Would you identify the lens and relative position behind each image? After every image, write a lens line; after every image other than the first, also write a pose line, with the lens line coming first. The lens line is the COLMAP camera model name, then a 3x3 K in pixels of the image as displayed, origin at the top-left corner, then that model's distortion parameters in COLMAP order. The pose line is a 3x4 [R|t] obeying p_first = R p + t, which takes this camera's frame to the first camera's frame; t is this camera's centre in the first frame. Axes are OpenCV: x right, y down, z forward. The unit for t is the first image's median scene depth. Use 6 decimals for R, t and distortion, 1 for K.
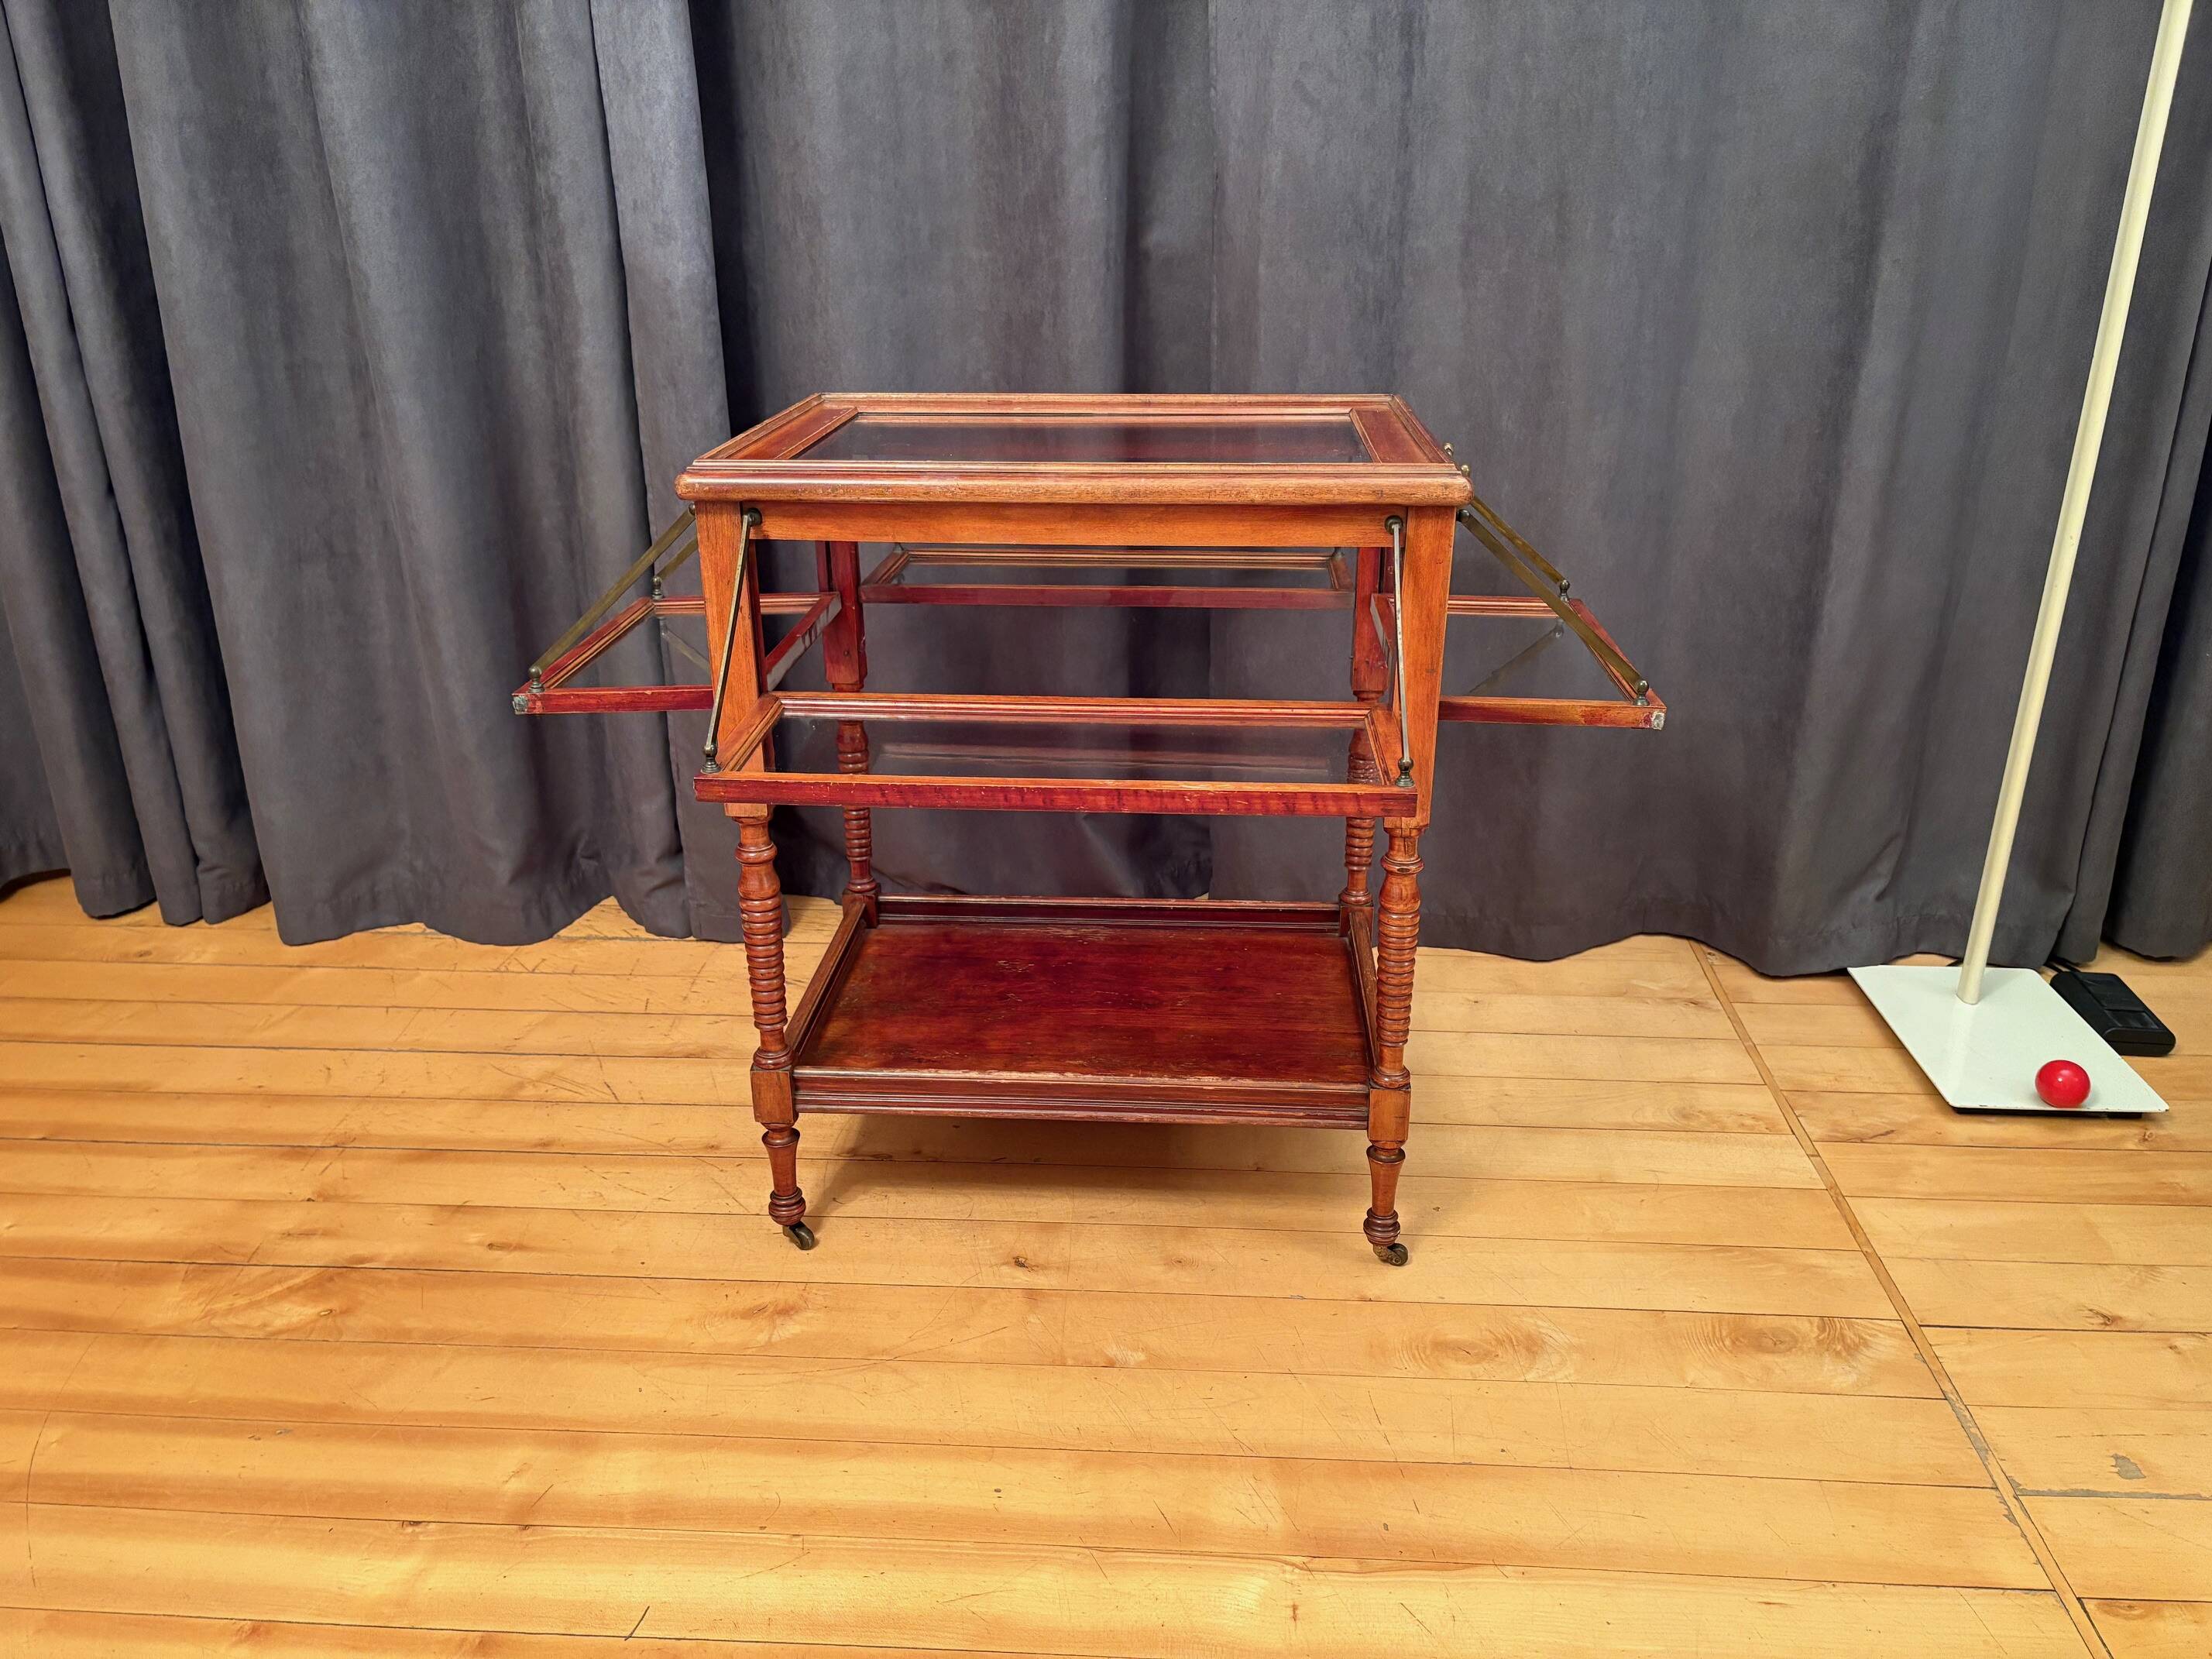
lens RADIAL K [[1683.6, 0, 1107.9], [0, 1683.6, 832.4], [0, 0, 1]] dist [0.012662, 0.002502]
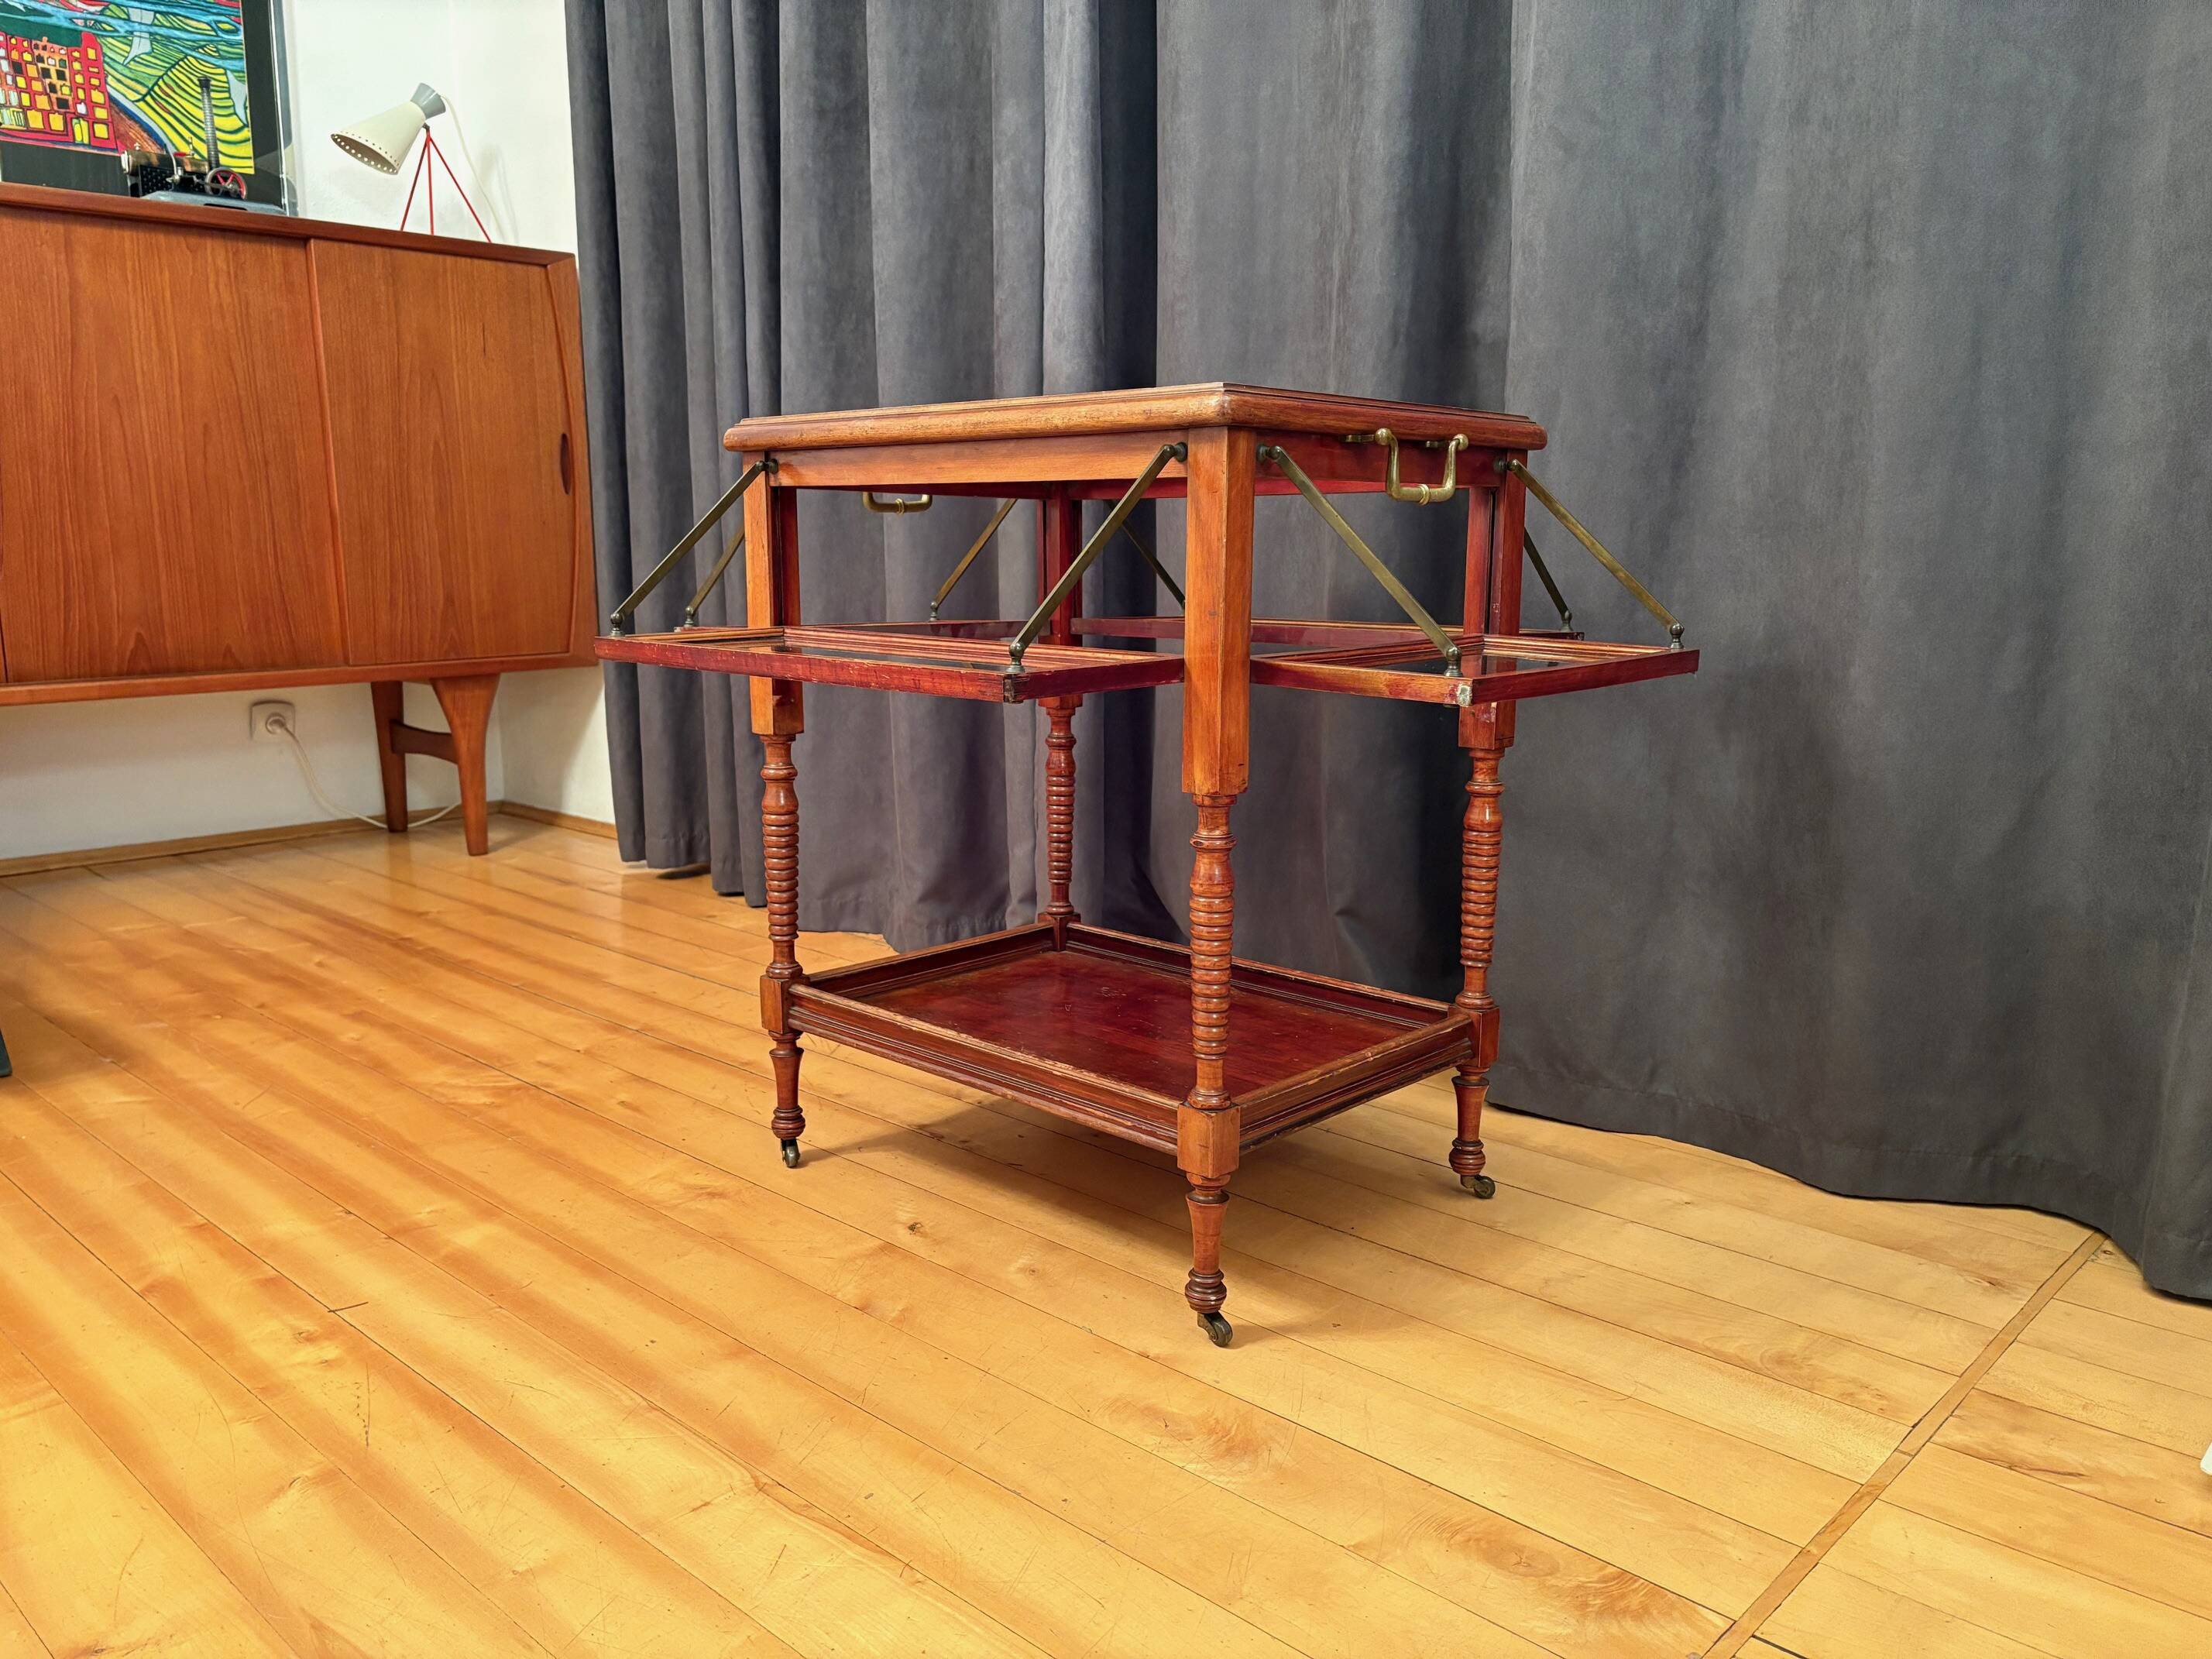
lens RADIAL K [[1677.9, 0, 1106.0], [0, 1677.9, 829.5], [0, 0, 1]] dist [0.049514, -0.059424]
pose [[0.768862, 0.116548, -0.628703, 0.560957], [-0.243073, 0.962706, -0.118797, 0.107271], [0.591411, 0.244159, 0.768518, 0.219208]]
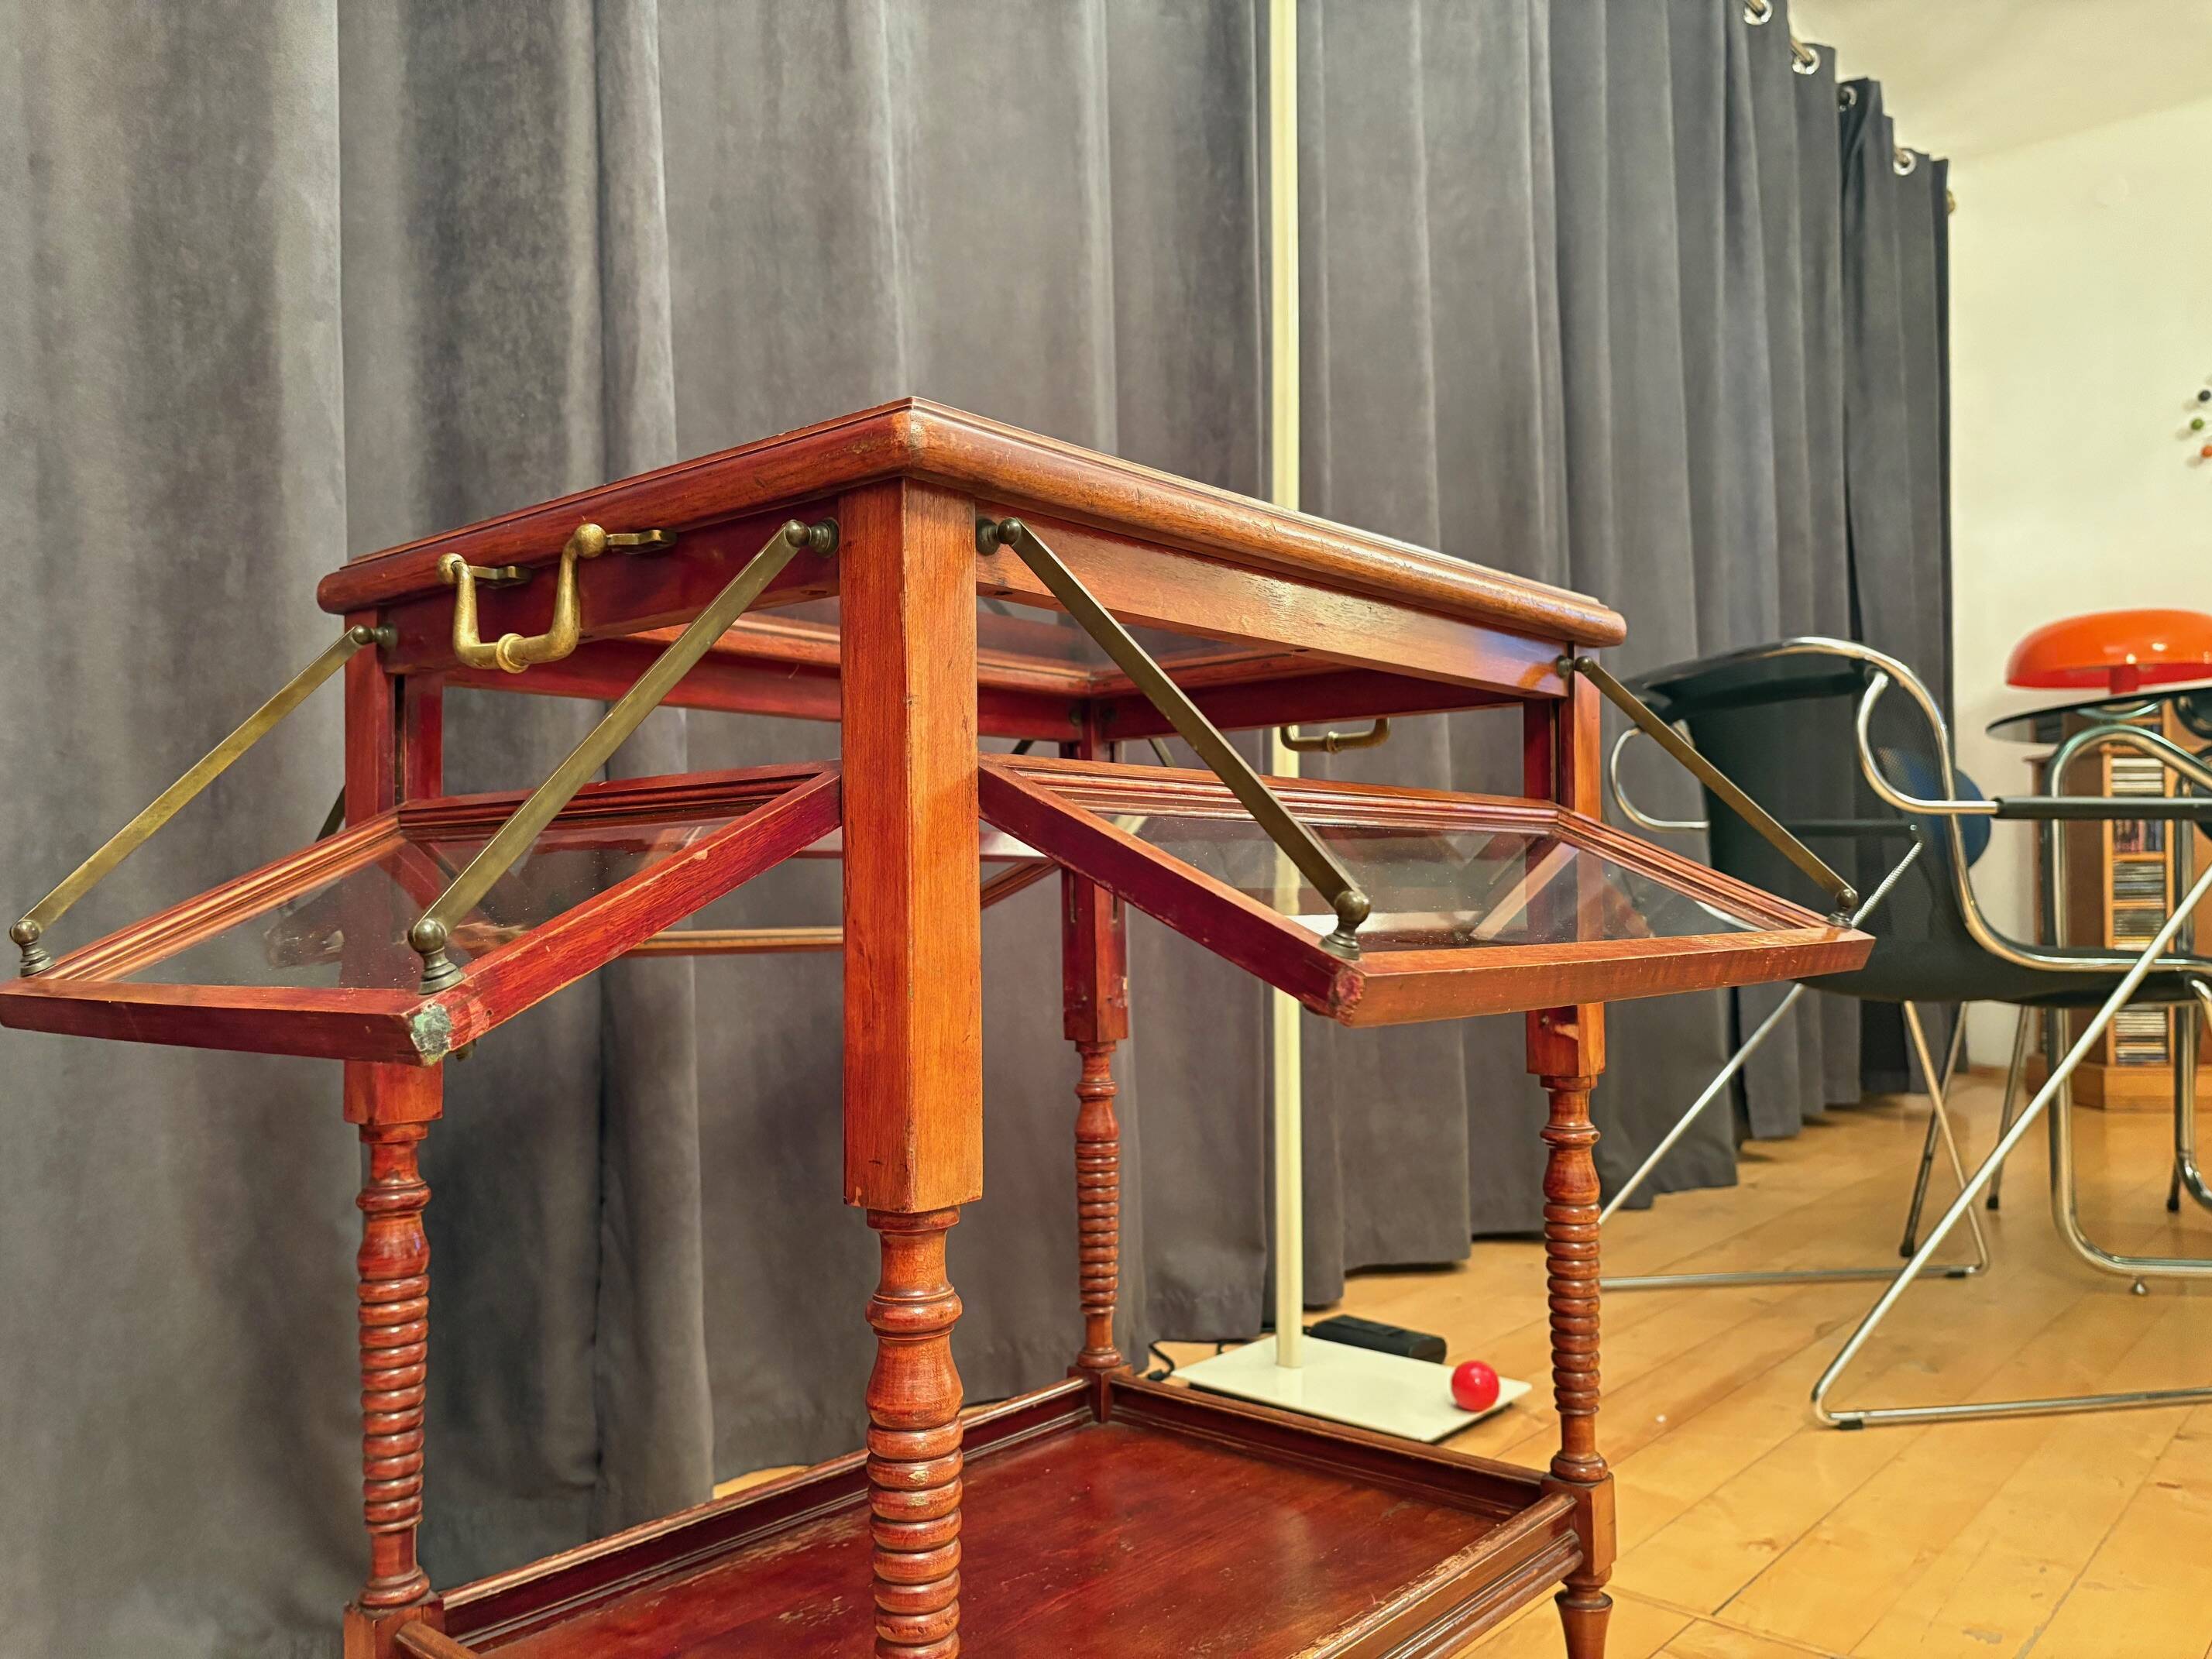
lens RADIAL K [[1699.3, 0, 1106.0], [0, 1699.3, 829.5], [0, 0, 1]] dist [0.034966, -0.048169]
pose [[0.610132, 0.027820, 0.791811, -0.353214], [0.299822, 0.916956, -0.263246, 0.049878], [-0.733380, 0.398017, 0.551123, 0.490343]]
